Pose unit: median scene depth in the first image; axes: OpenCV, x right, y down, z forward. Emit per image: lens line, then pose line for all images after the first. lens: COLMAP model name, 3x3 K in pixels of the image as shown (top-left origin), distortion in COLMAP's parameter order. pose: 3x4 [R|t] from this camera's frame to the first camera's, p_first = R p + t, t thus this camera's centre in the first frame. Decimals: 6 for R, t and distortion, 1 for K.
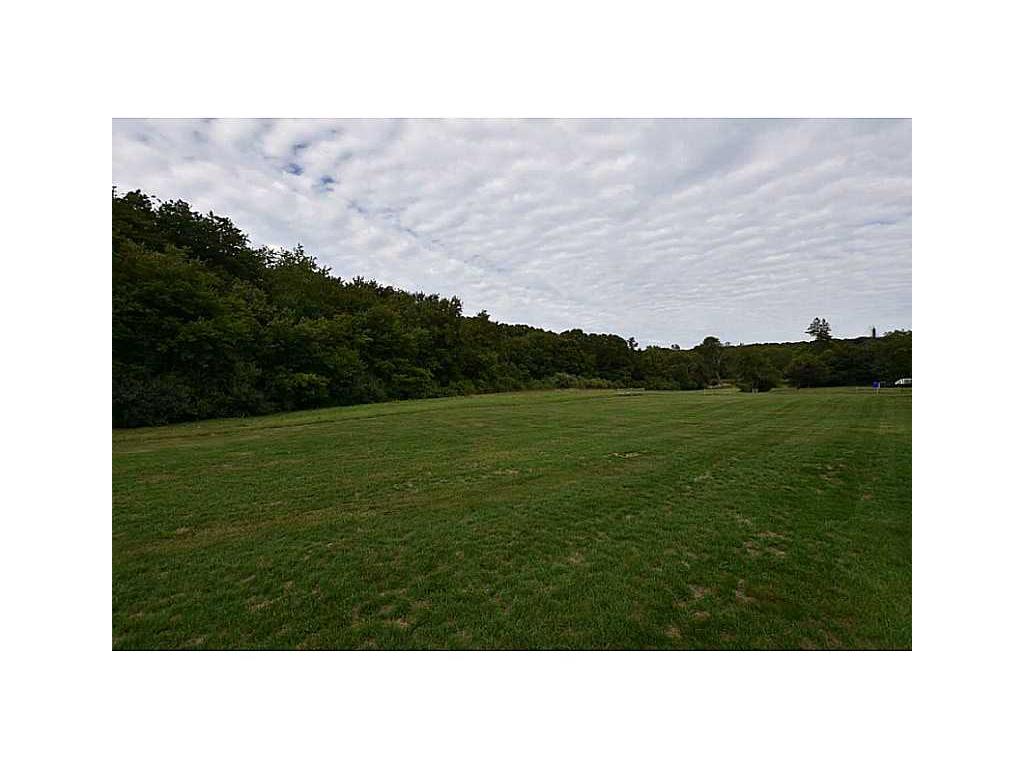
lens RADIAL K [[362.5, 0, 513.4], [0, 362.5, 385.9], [0, 0, 1]] dist [-0.010370, 0.000107]
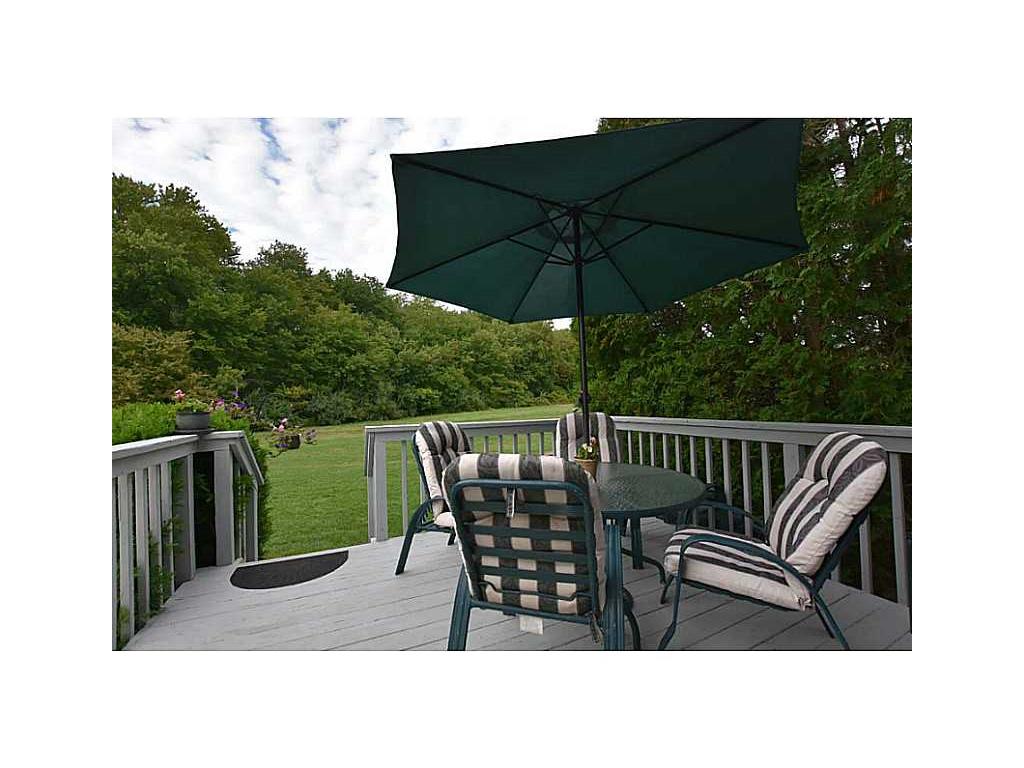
lens RADIAL K [[362.5, 0, 511.7], [0, 362.5, 389.8], [0, 0, 1]] dist [-0.010370, 0.000107]
pose [[0.946840, -0.014500, -0.321379, 0.153847], [0.010523, 0.999845, -0.014109, -0.007505], [0.321534, 0.009978, 0.946846, -0.154959]]
